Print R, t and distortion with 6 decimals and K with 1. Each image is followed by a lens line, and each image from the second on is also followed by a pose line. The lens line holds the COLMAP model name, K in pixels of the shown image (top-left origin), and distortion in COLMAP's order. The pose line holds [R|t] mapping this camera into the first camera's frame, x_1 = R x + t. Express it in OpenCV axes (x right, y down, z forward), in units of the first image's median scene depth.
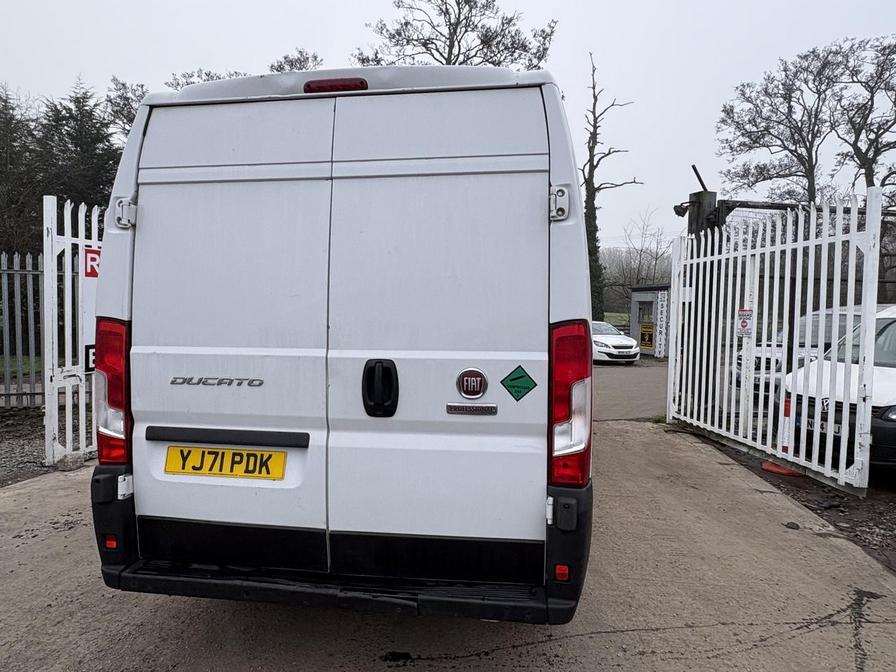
lens RADIAL K [[545.1, 0, 450.3], [0, 545.1, 334.5], [0, 0, 1]] dist [0.002360, -0.000834]
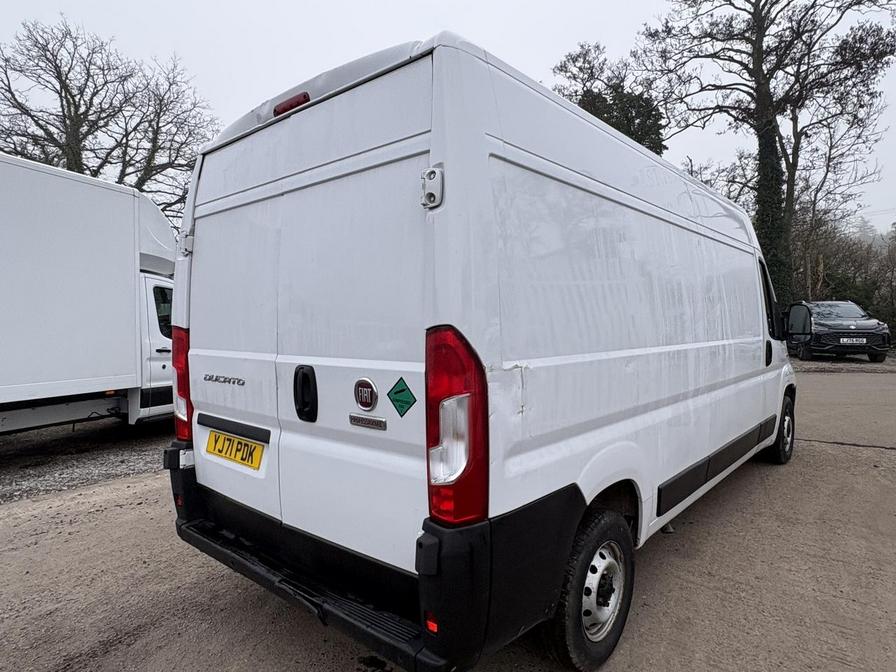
lens RADIAL K [[545.0, 0, 451.7], [0, 545.0, 337.3], [0, 0, 1]] dist [0.000401, 0.000349]
pose [[0.839508, 0.001195, -0.543346, 0.622843], [0.007180, 0.999886, 0.013292, -0.017731], [0.543300, -0.015060, 0.839403, 0.275913]]
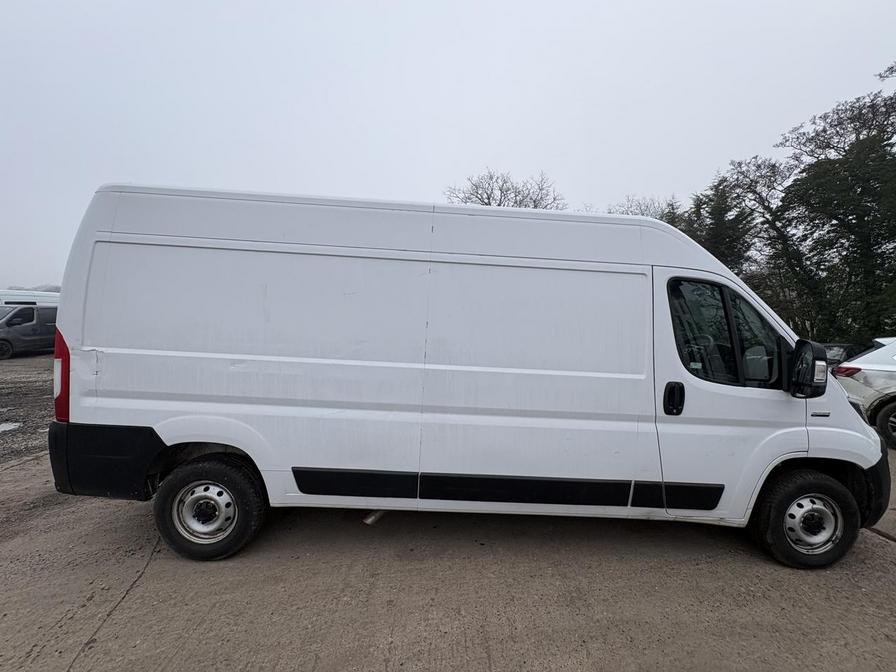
lens RADIAL K [[358.0, 0, 448.0], [0, 358.0, 336.0], [0, 0, 1]] dist [-0.001127, 0.000167]
pose [[0.172287, 0.023034, -0.984777, 1.455766], [-0.061119, 0.998050, 0.012651, -0.078662], [0.983149, 0.058009, 0.173359, 1.853830]]
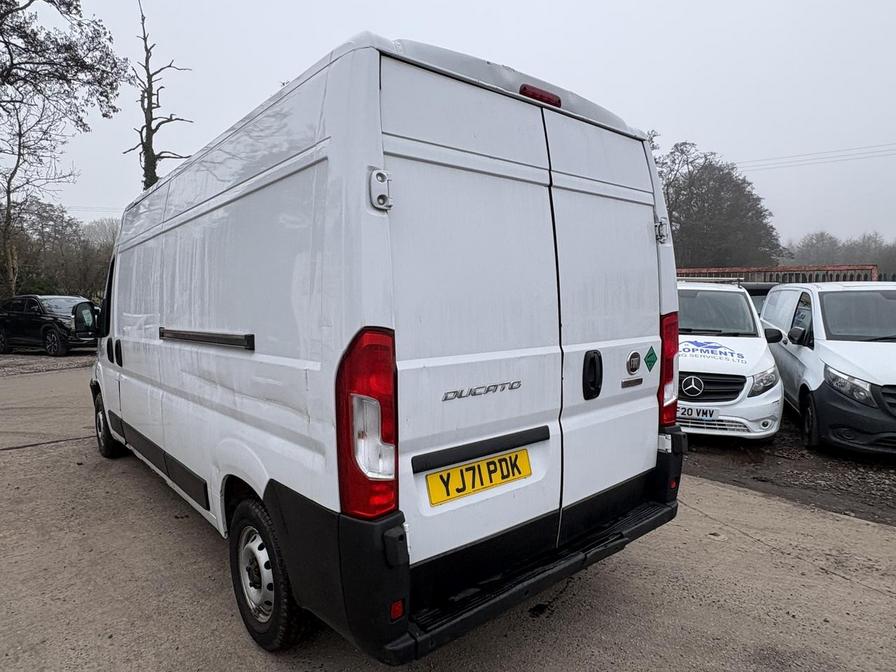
lens RADIAL K [[545.0, 0, 451.7], [0, 545.0, 337.3], [0, 0, 1]] dist [0.000401, 0.000349]
pose [[0.661369, -0.066606, 0.747098, -1.140509], [0.034748, 0.997701, 0.058187, -0.058407], [-0.749256, -0.012523, 0.662162, 0.425607]]
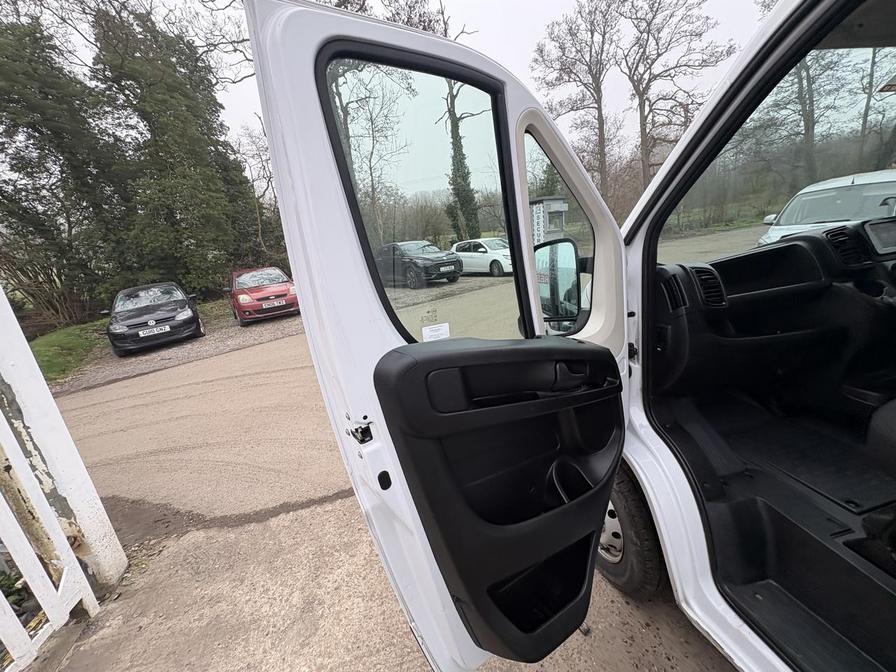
lens RADIAL K [[358.0, 0, 448.0], [0, 358.0, 336.0], [0, 0, 1]] dist [-0.001127, 0.000167]
pose [[0.928750, -0.212408, 0.303820, -0.787797], [0.143685, 0.961764, 0.233162, -0.144043], [-0.341729, -0.172895, 0.923758, 2.854469]]
